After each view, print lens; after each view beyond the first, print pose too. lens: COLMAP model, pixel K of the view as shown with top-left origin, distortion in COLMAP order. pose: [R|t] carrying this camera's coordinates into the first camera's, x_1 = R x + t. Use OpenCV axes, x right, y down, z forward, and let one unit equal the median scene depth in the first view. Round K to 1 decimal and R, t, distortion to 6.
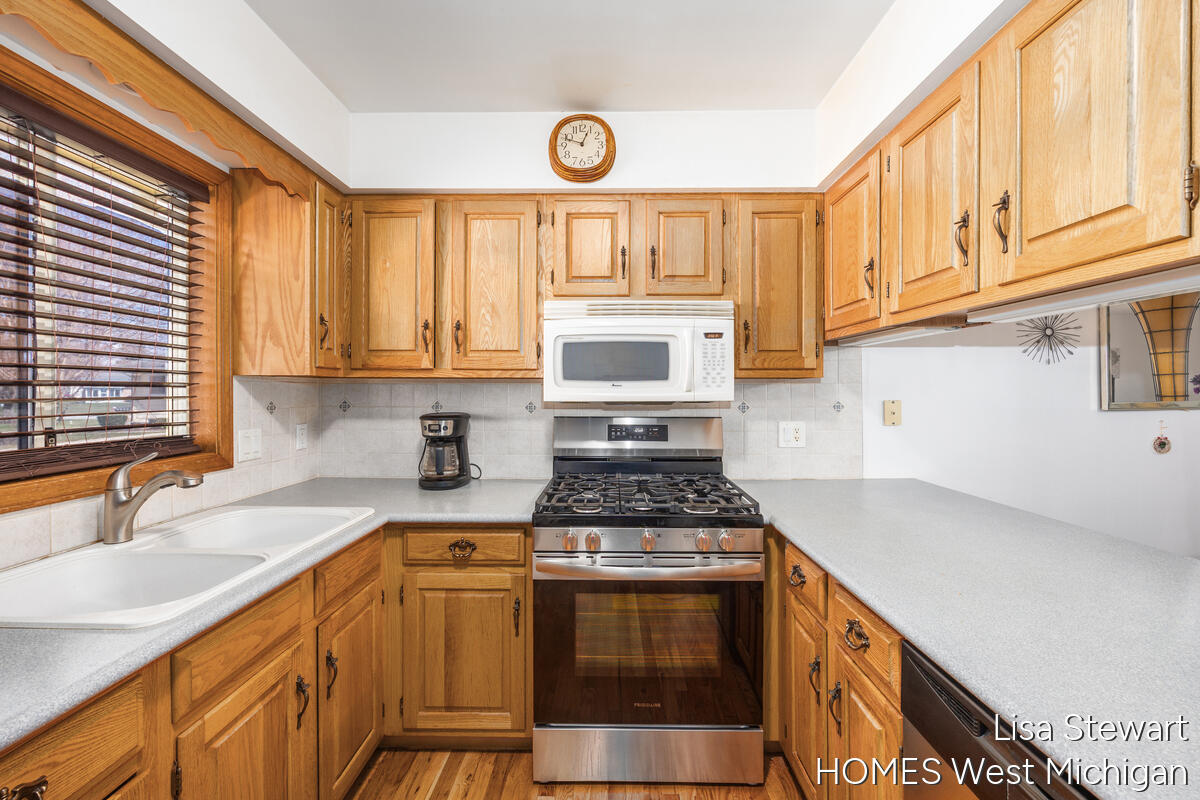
lens RADIAL K [[480.1, 0, 602.4], [0, 480.1, 389.9], [0, 0, 1]] dist [-0.002168, -0.000036]
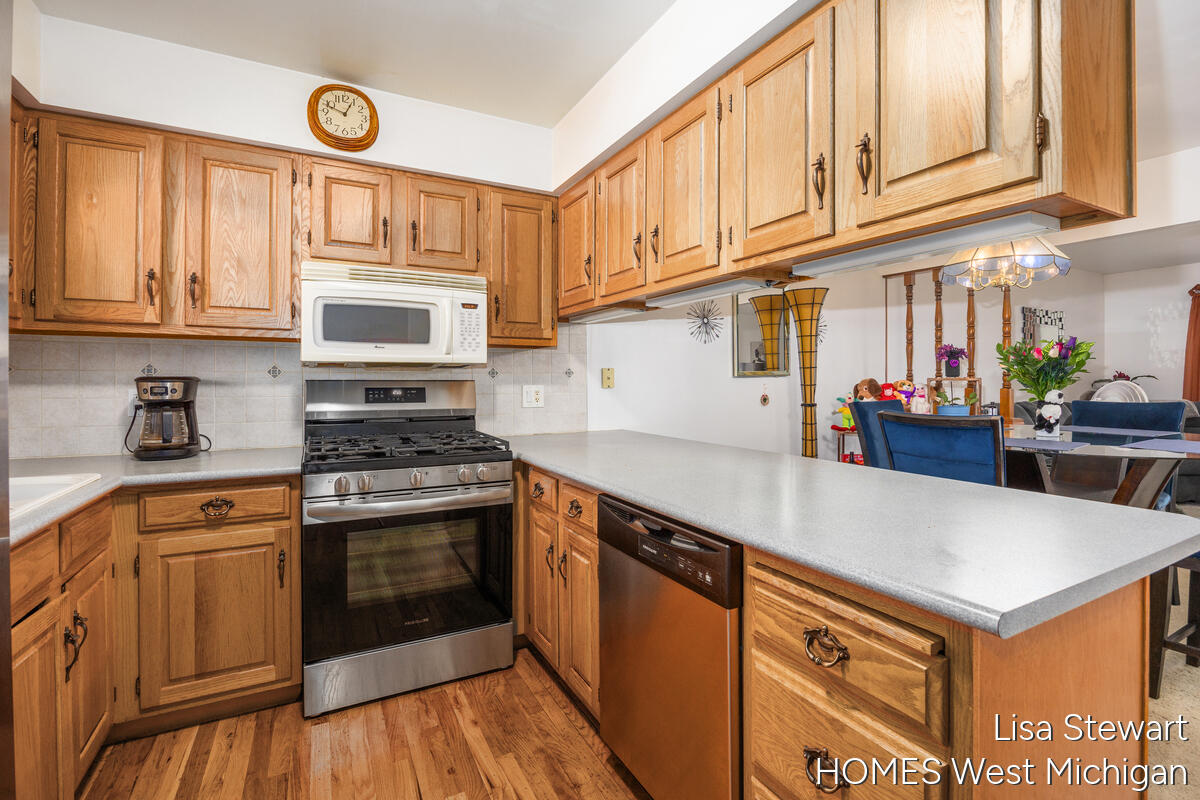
lens RADIAL K [[548.8, 0, 604.2], [0, 548.8, 379.6], [0, 0, 1]] dist [-0.016650, 0.000039]
pose [[0.874026, 0.000657, 0.485879, -0.124676], [-0.000081, 0.999999, -0.001206, 0.064120], [-0.485880, 0.001015, 0.874025, -0.304156]]
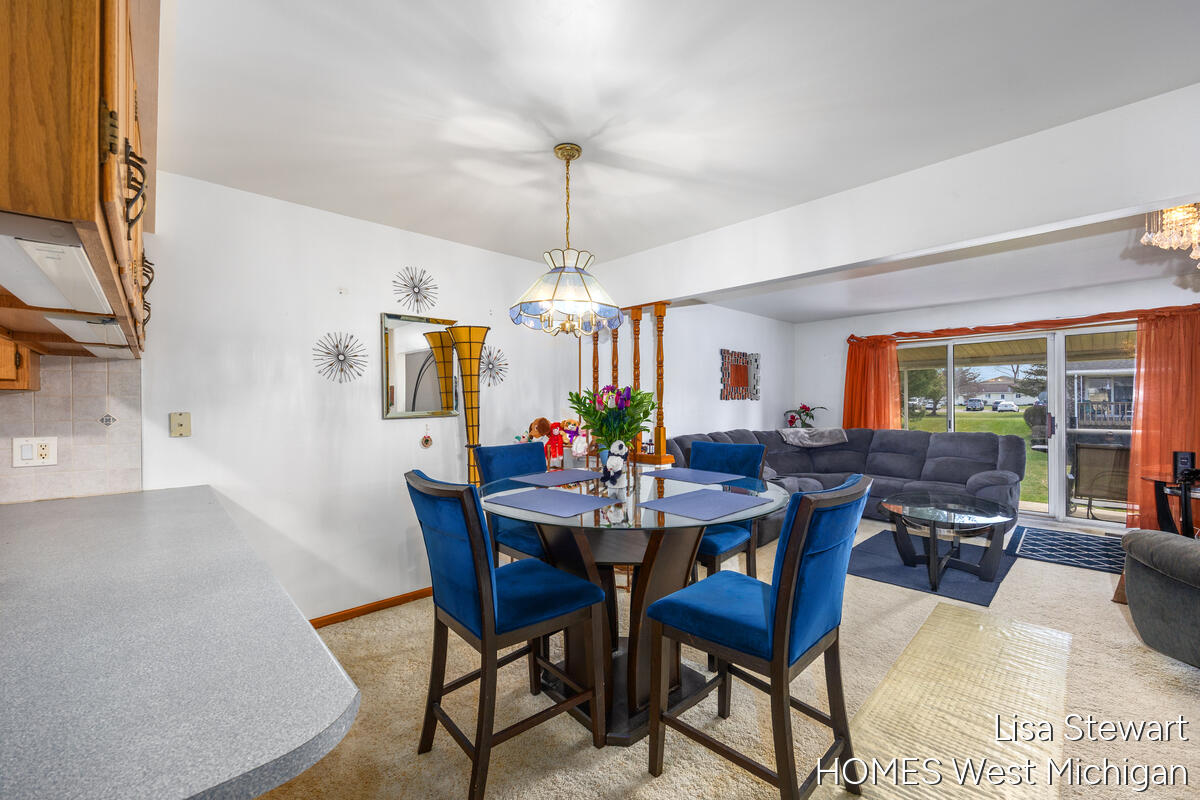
lens RADIAL K [[483.3, 0, 600.0], [0, 483.3, 400.0], [0, 0, 1]] dist [-0.002433, -0.000322]
pose [[0.718479, 0.004513, 0.695534, 0.632910], [-0.001479, 0.999987, -0.004961, -0.002317], [-0.695547, 0.002535, 0.718476, -0.476617]]
